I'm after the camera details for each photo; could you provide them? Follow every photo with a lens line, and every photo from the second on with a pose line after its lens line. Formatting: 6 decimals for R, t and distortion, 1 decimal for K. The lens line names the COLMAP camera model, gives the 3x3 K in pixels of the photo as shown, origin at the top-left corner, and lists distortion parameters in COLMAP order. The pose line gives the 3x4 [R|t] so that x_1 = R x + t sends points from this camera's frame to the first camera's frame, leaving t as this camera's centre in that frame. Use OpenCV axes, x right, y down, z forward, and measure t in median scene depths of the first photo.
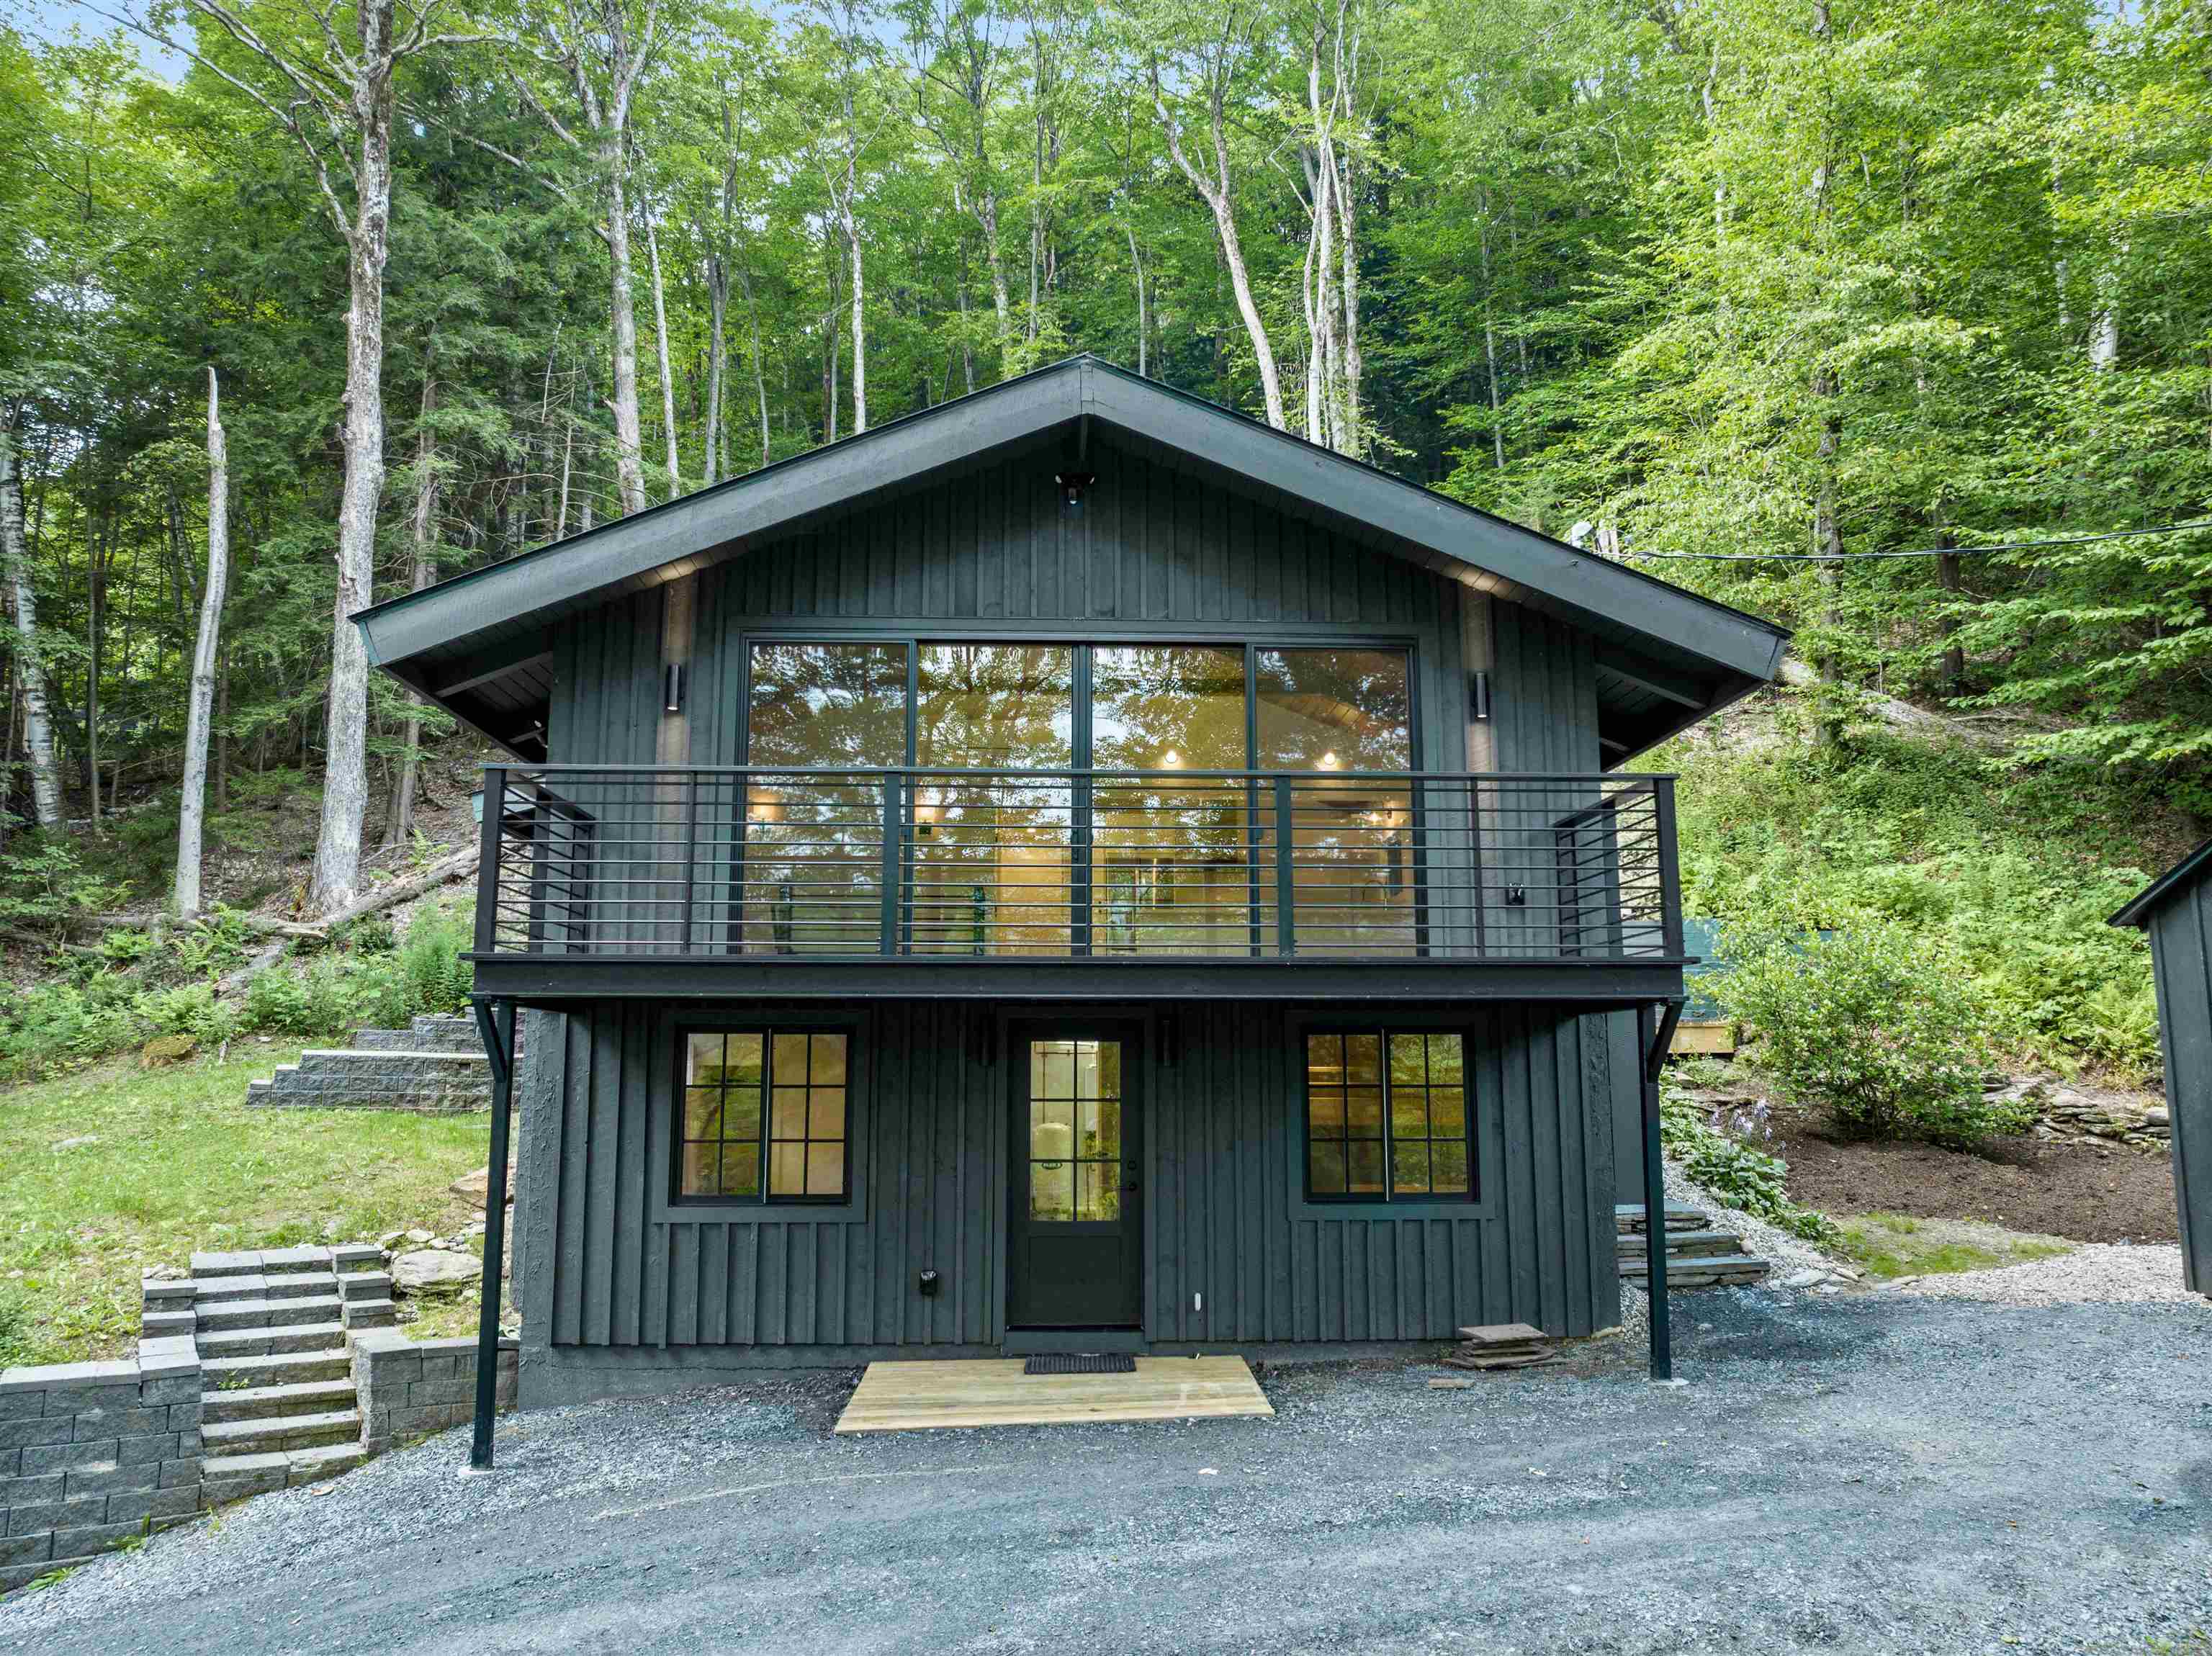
lens RADIAL K [[1560.6, 0, 1095.7], [0, 1560.6, 835.2], [0, 0, 1]] dist [-0.050834, 0.027681]
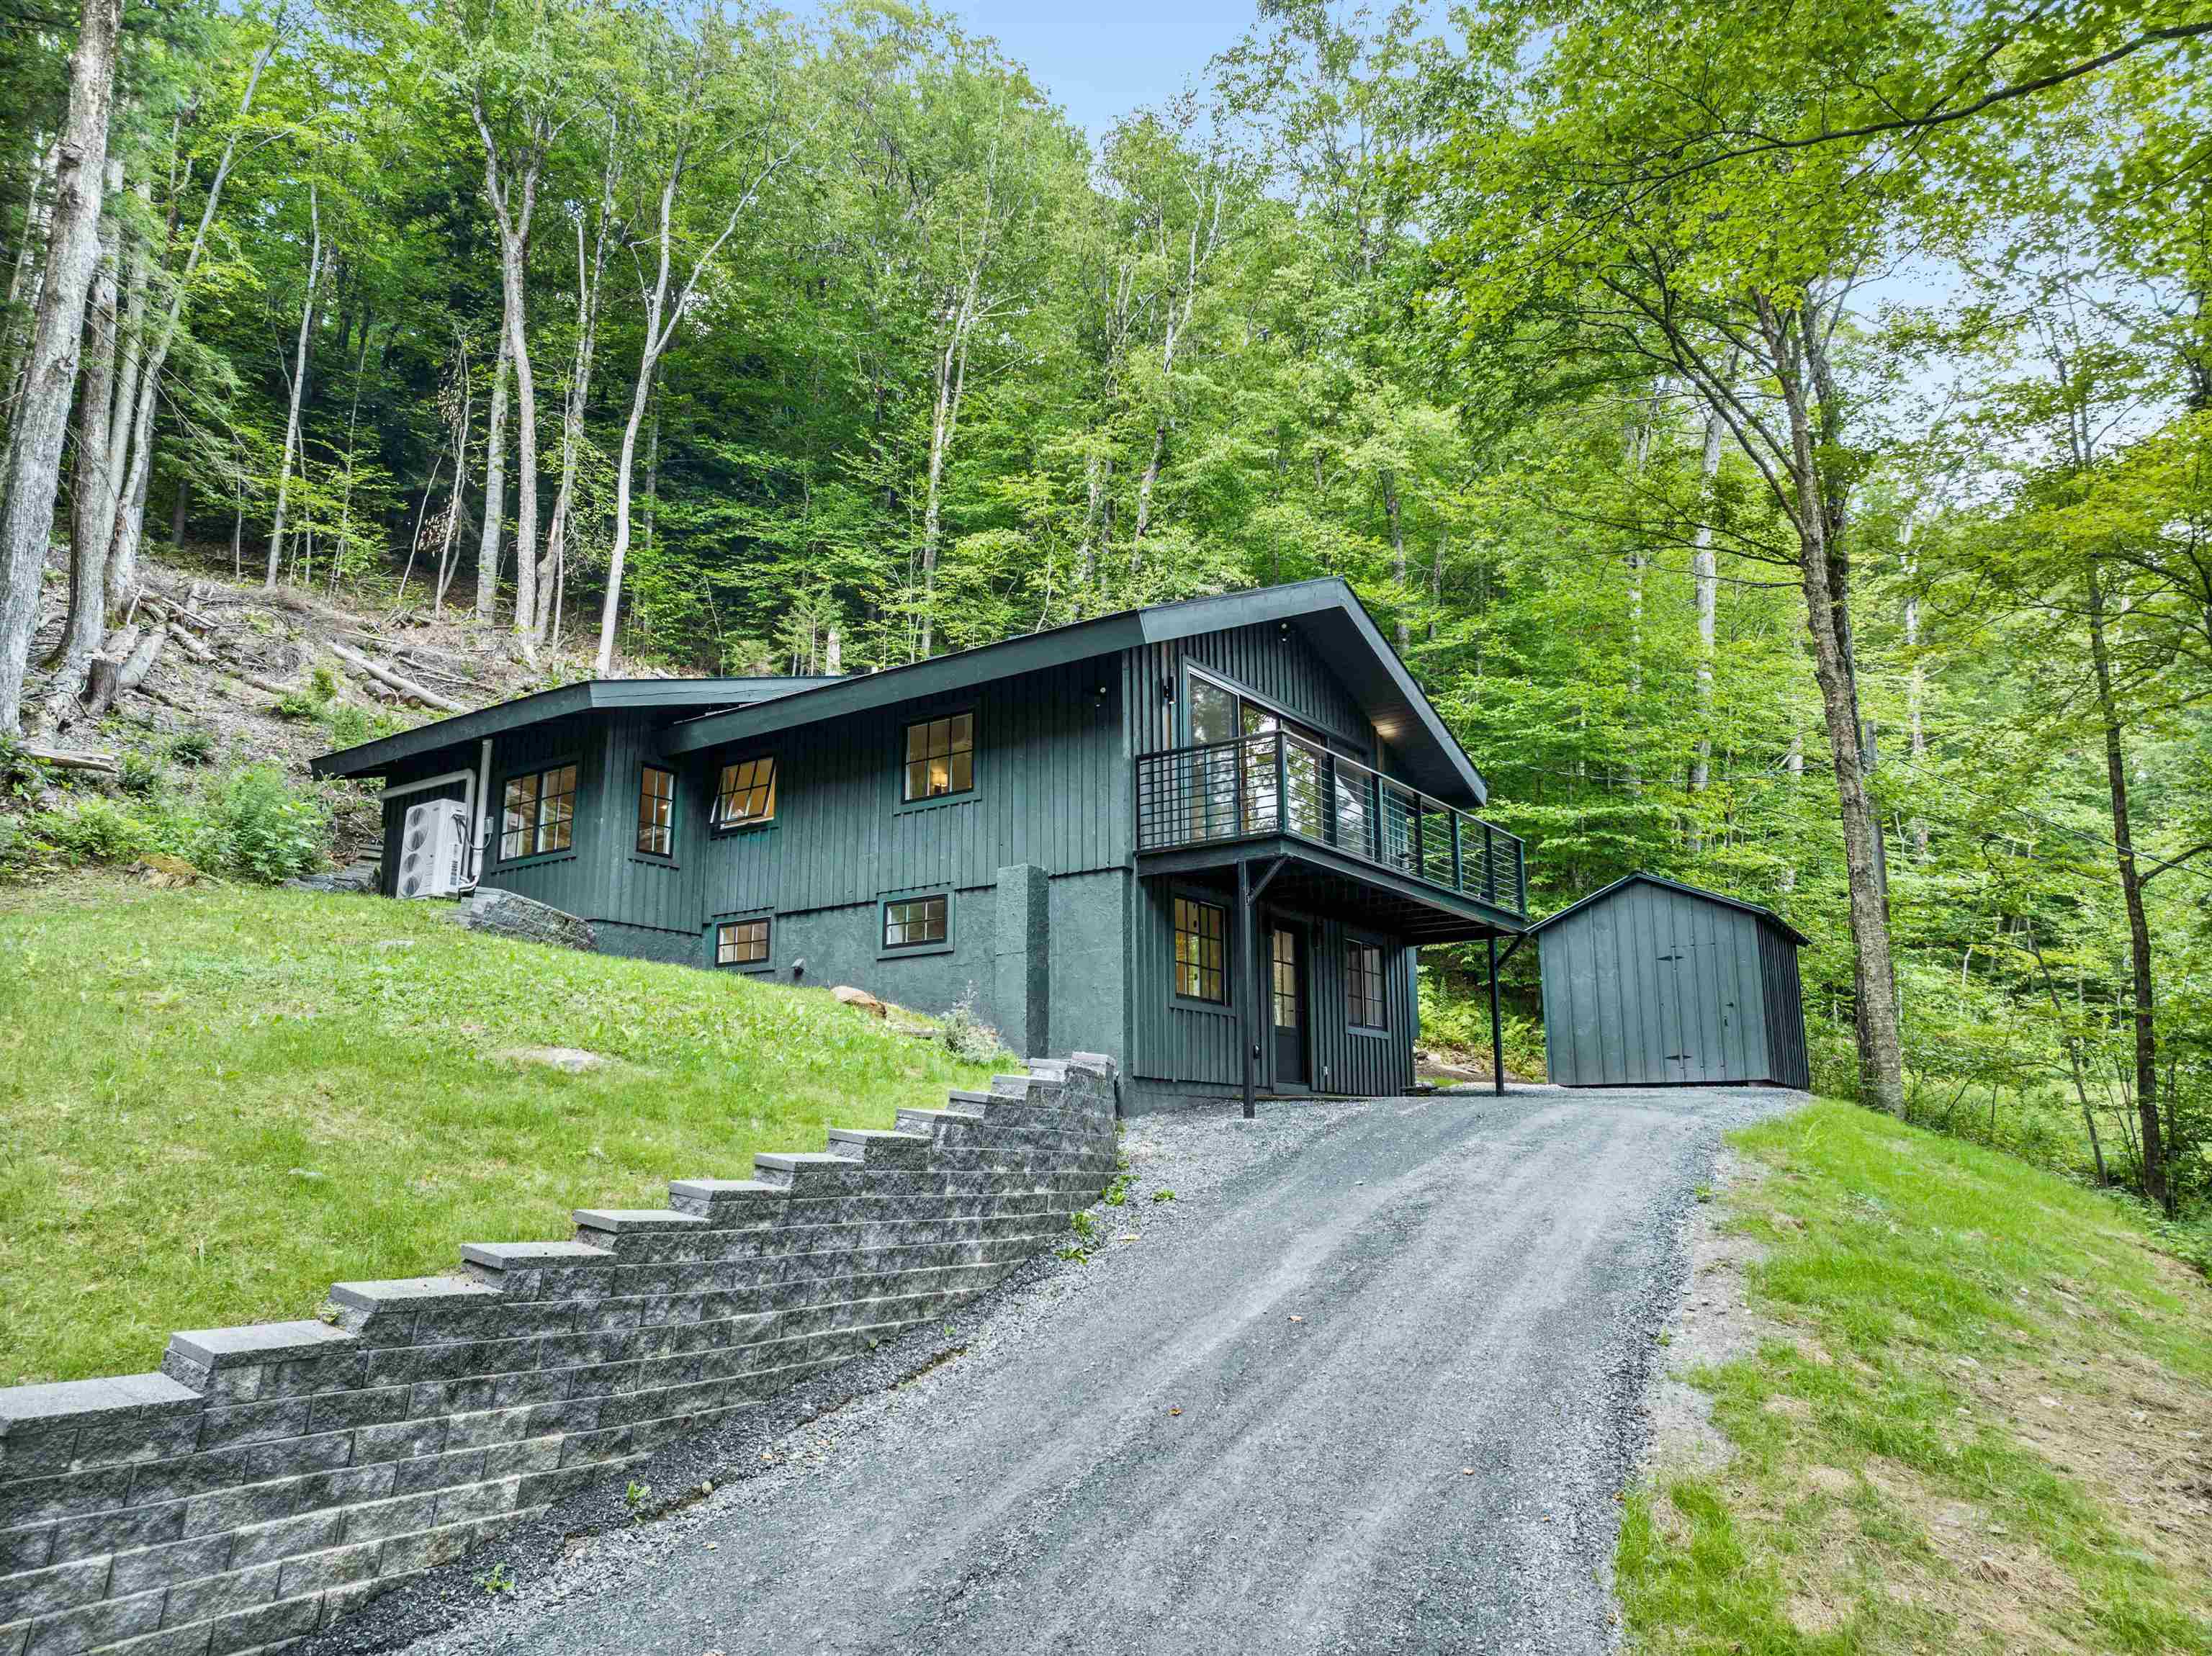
lens RADIAL K [[1560.6, 0, 1084.1], [0, 1560.6, 820.5], [0, 0, 1]] dist [-0.050834, 0.027681]
pose [[0.617502, 0.170702, 0.767823, -1.125935], [-0.122853, 0.985118, -0.120210, 0.179563], [-0.776916, -0.020100, 0.629283, 0.018981]]
